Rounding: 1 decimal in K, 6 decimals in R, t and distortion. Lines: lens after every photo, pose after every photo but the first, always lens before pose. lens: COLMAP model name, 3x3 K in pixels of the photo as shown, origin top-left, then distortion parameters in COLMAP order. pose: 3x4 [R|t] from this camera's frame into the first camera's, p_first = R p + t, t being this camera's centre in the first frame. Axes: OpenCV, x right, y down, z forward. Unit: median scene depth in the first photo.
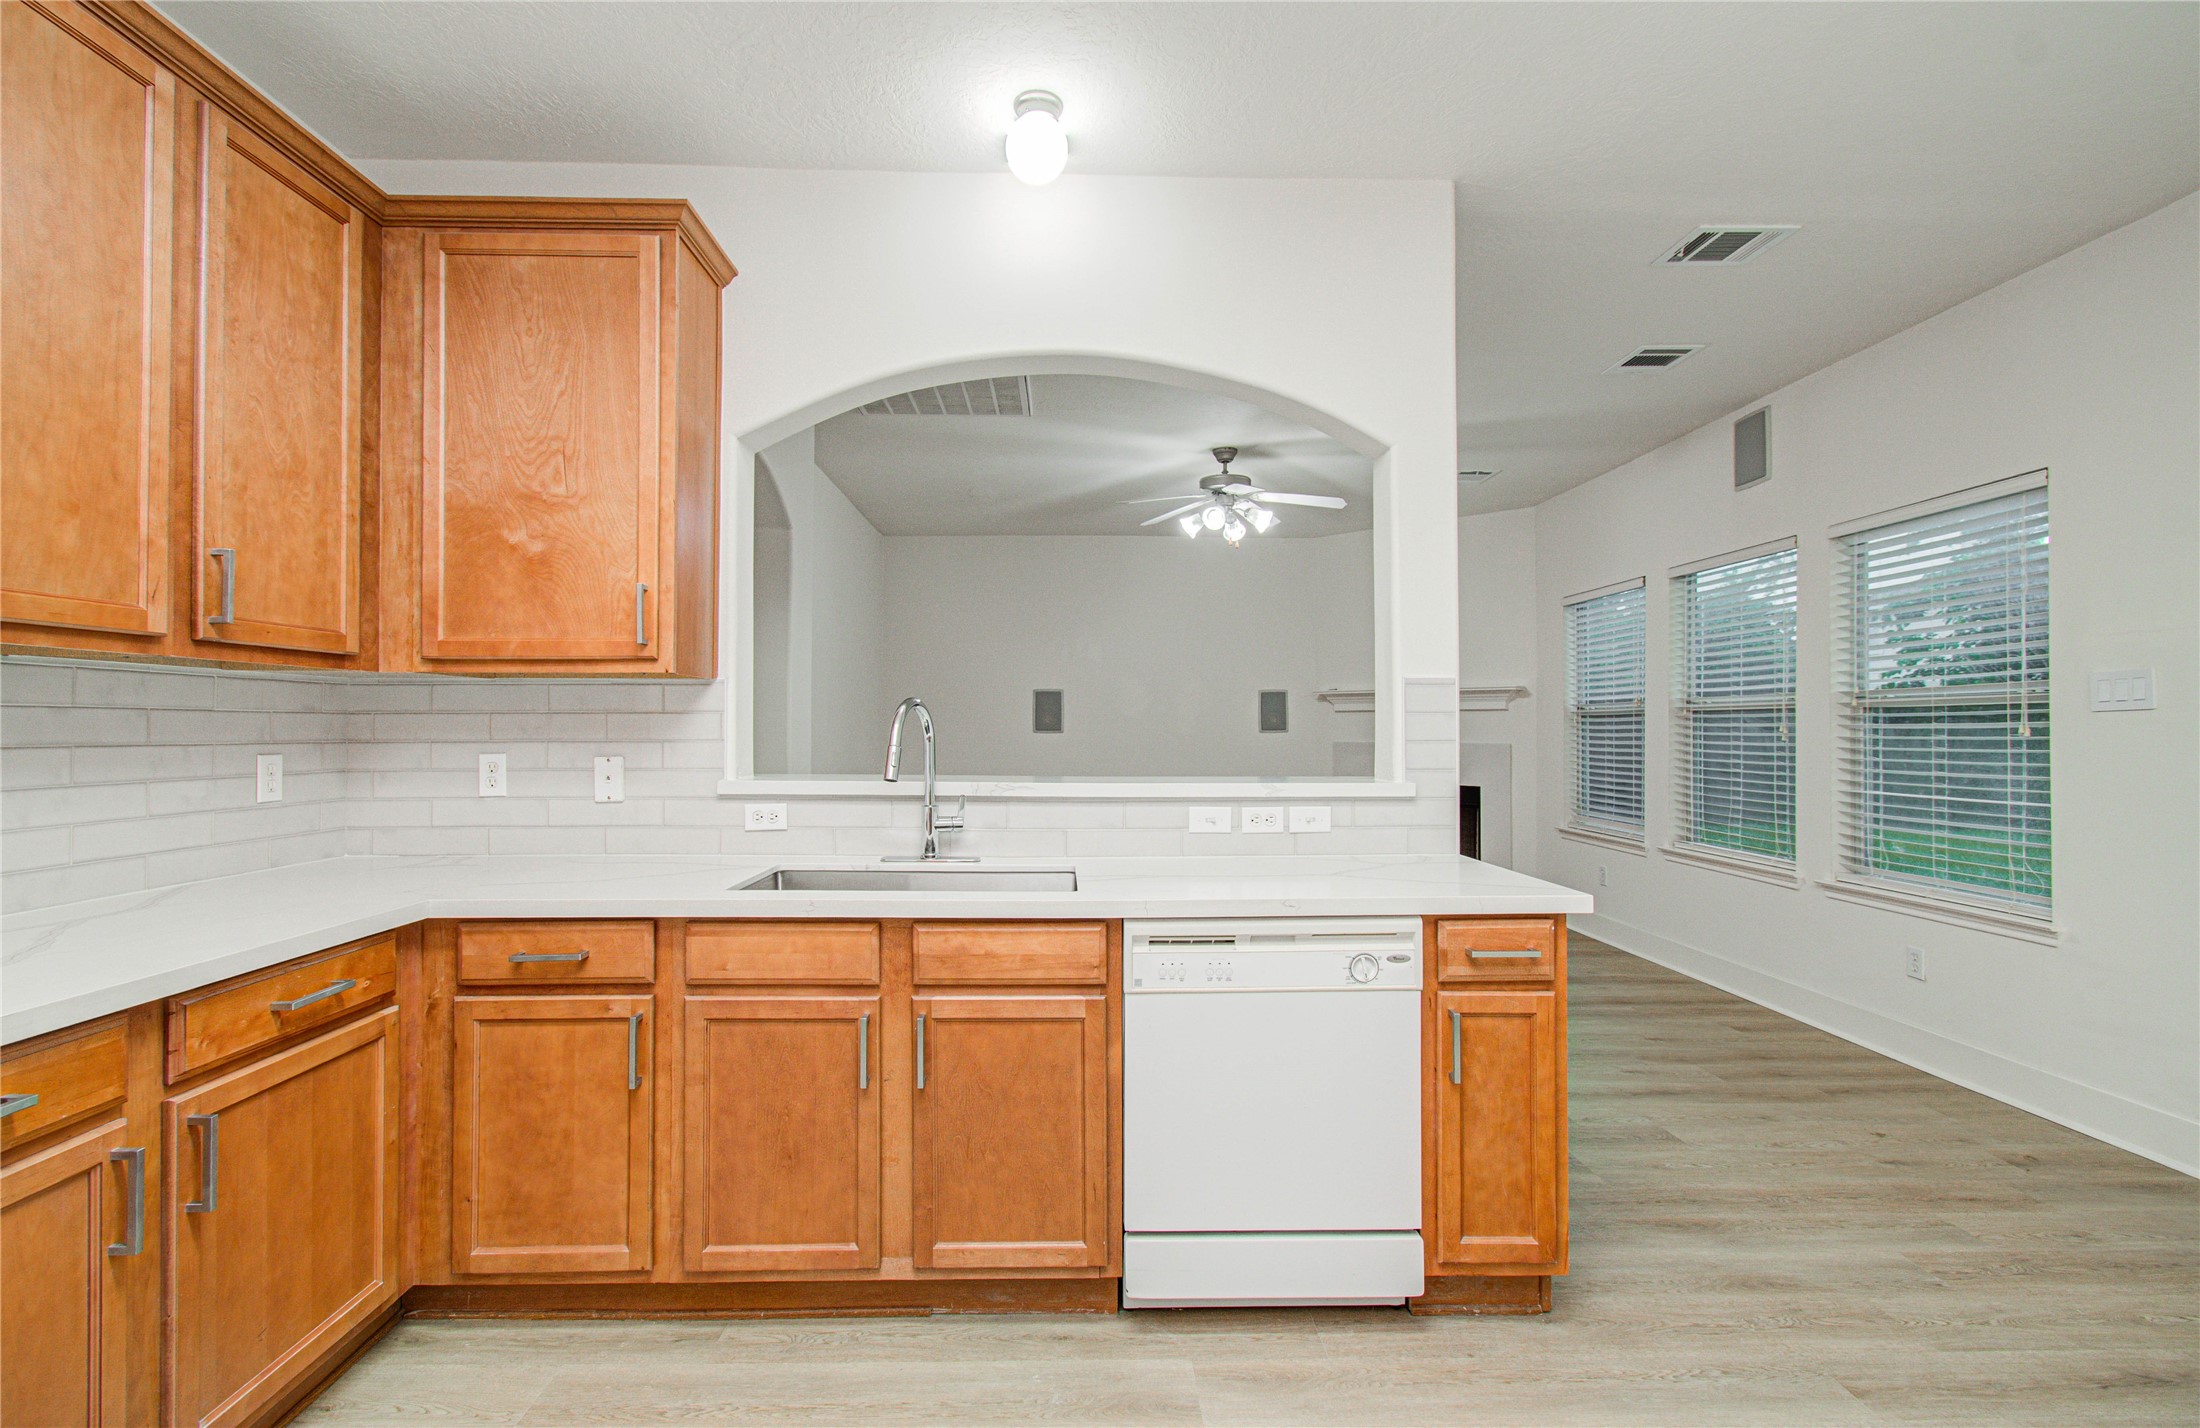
lens RADIAL K [[959.6, 0, 1094.5], [0, 959.6, 714.2], [0, 0, 1]] dist [-0.010464, 0.007336]
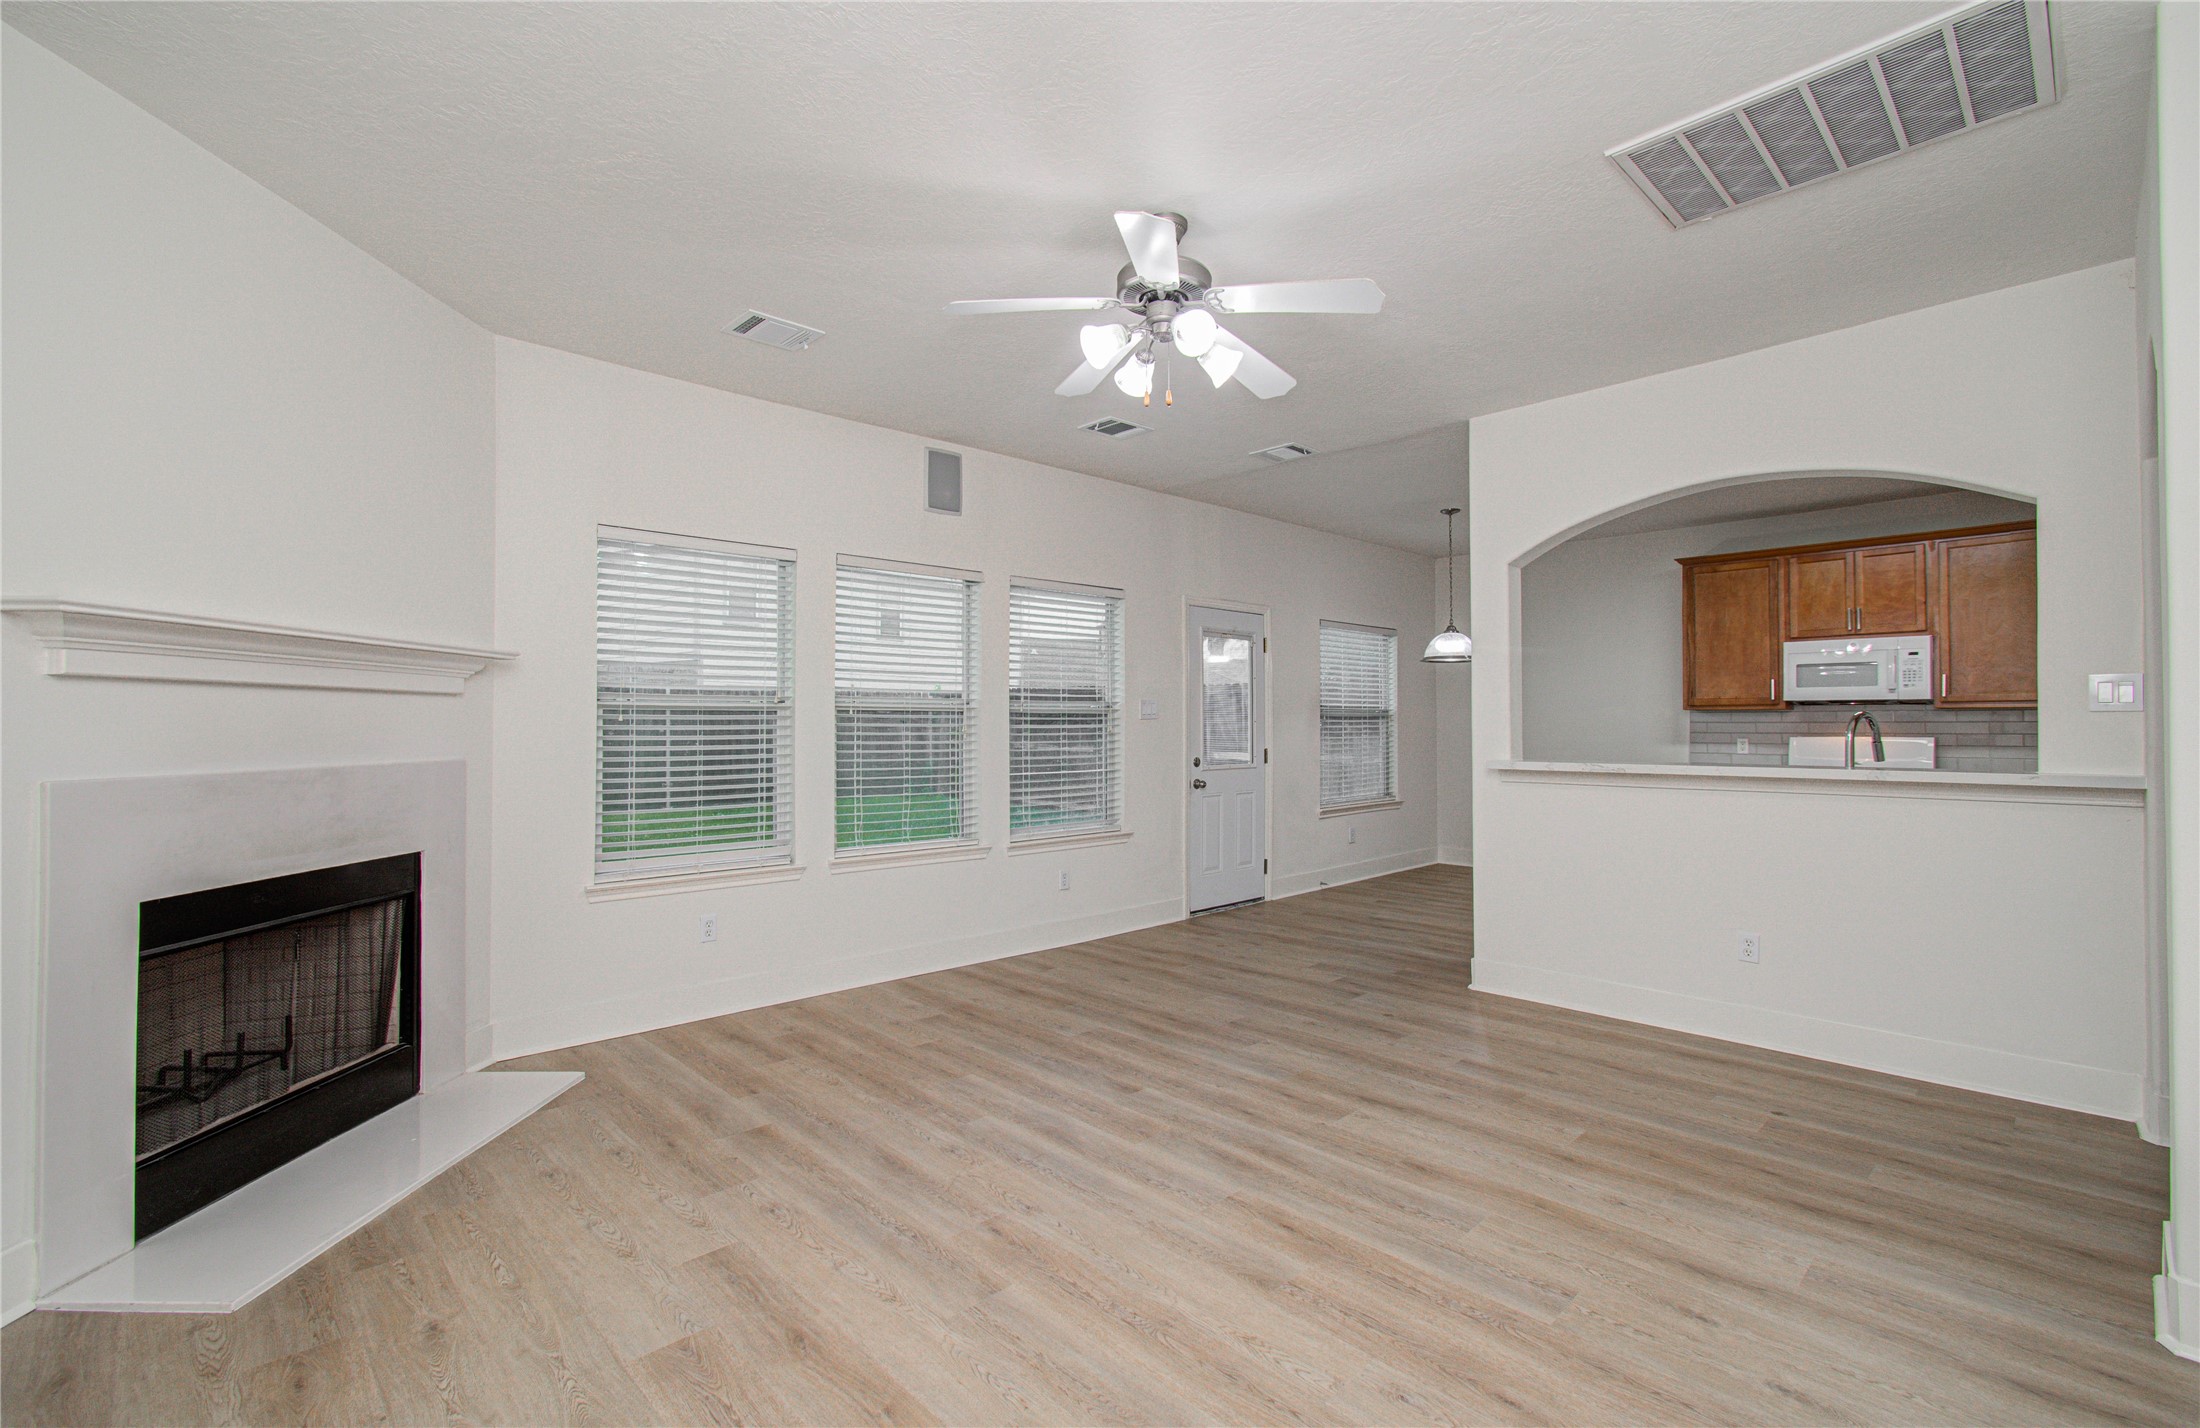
lens RADIAL K [[959.6, 0, 1095.0], [0, 959.6, 722.9], [0, 0, 1]] dist [-0.010464, 0.007336]
pose [[-0.670756, 0.001437, 0.741677, -0.548986], [-0.010436, 0.999881, -0.011376, 0.037100], [-0.741605, -0.015370, -0.670661, 3.252708]]
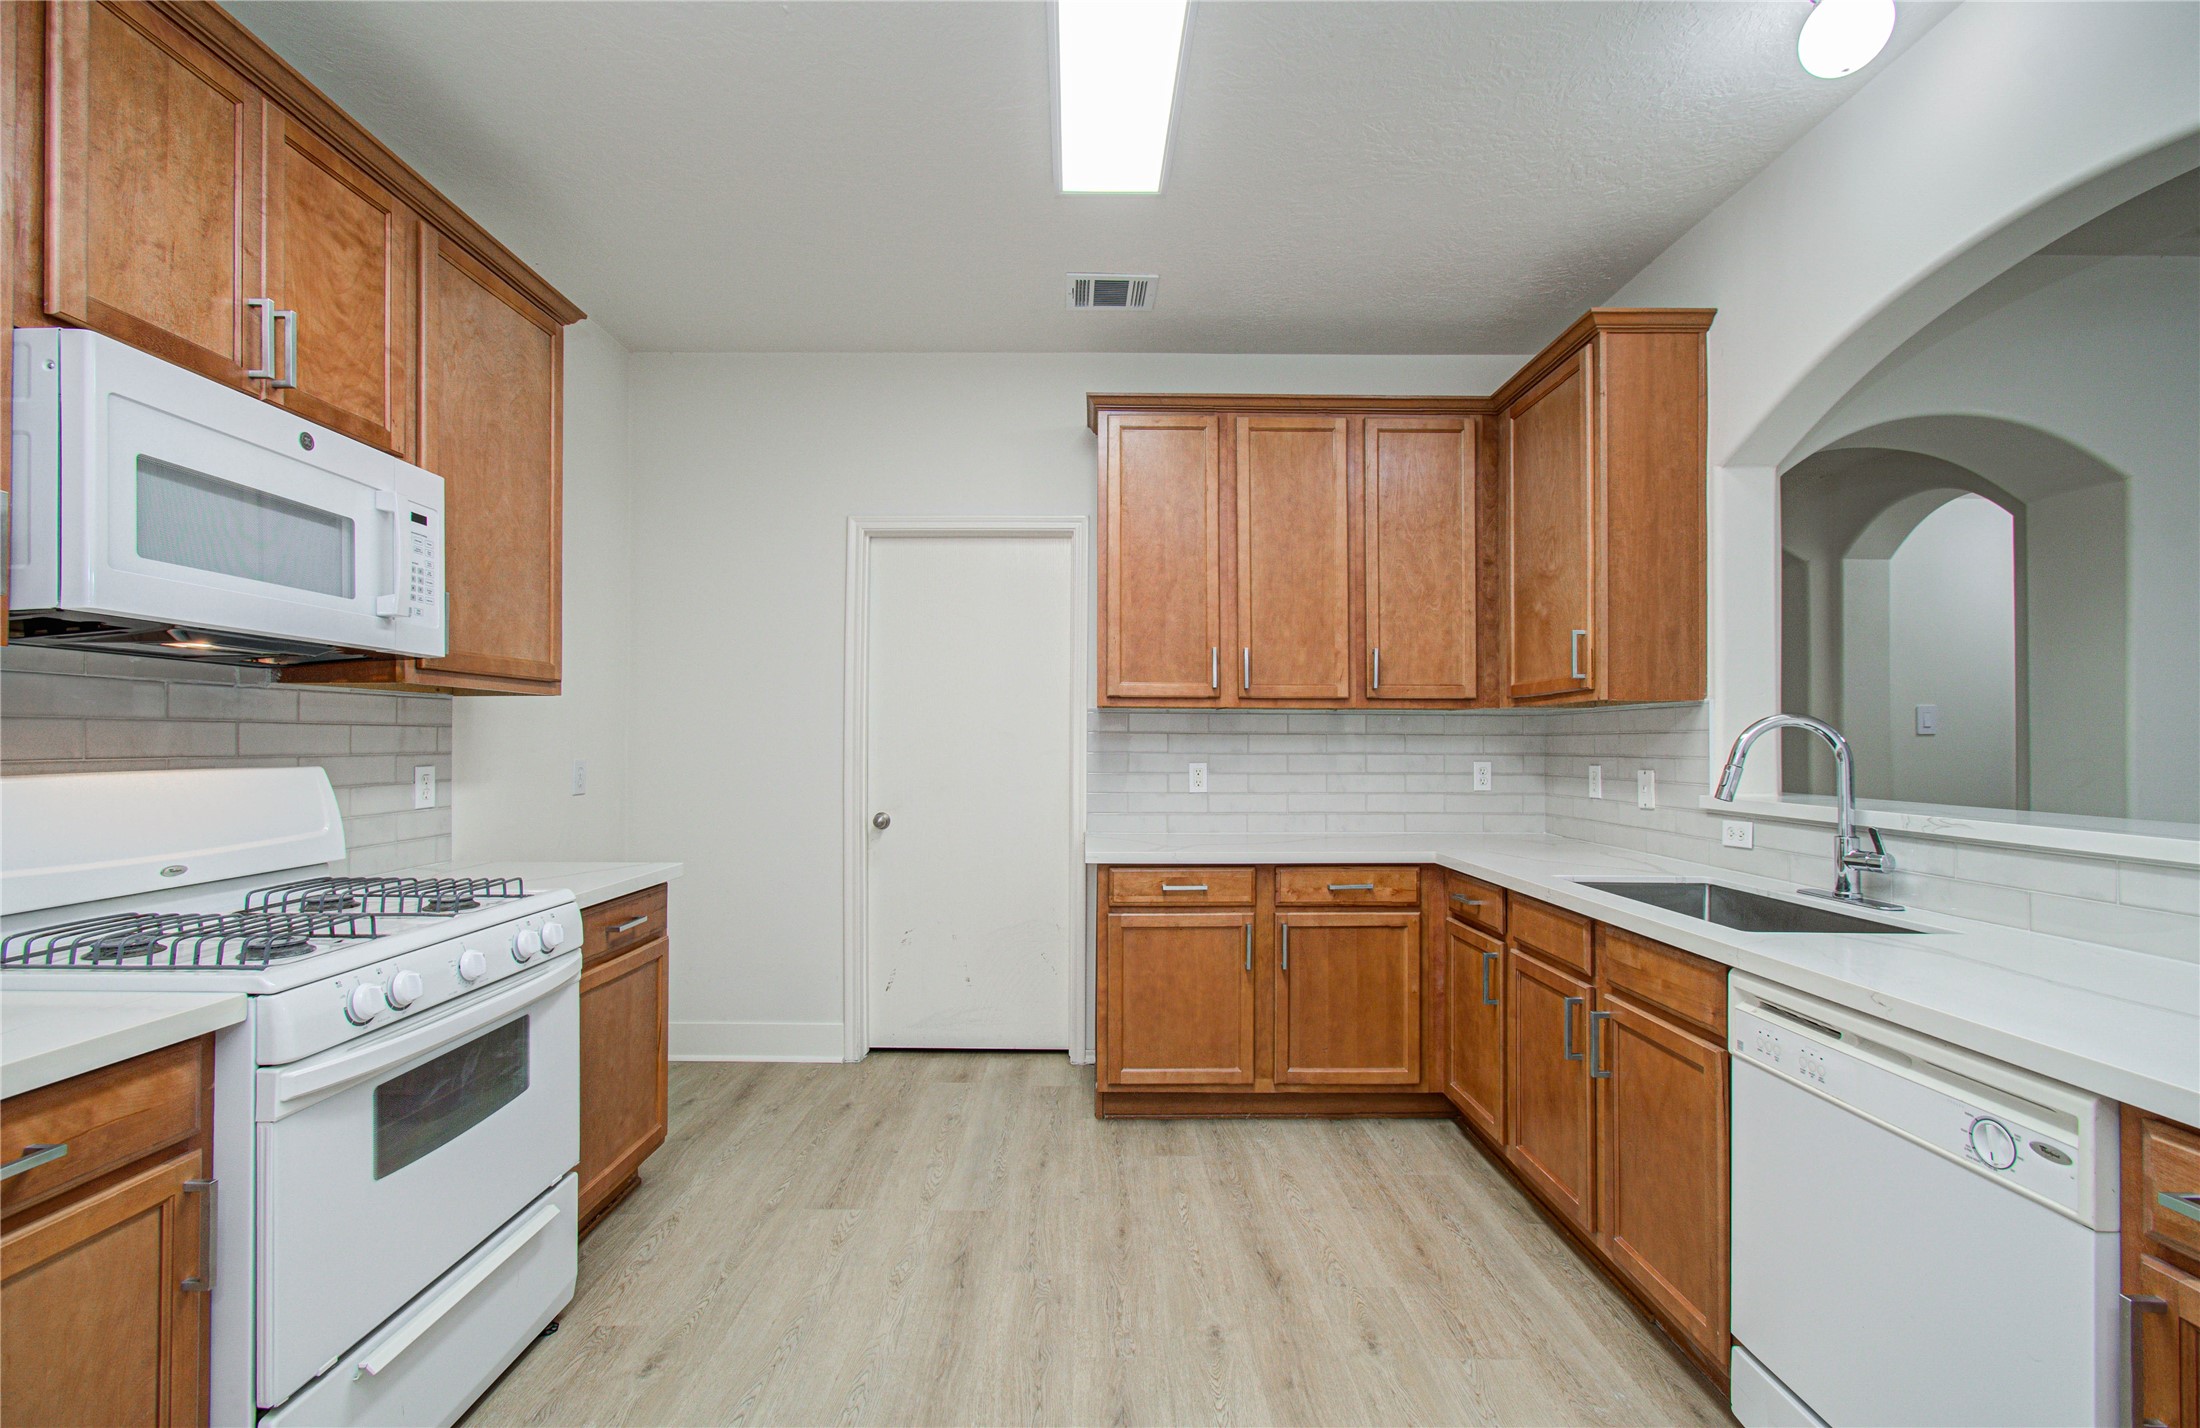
lens RADIAL K [[959.6, 0, 1088.6], [0, 959.6, 725.2], [0, 0, 1]] dist [-0.010464, 0.007336]
pose [[-0.024673, -0.018382, -0.999527, 0.792659], [0.008886, 0.999787, -0.018606, 0.005431], [0.999656, -0.009340, -0.024504, 0.389103]]
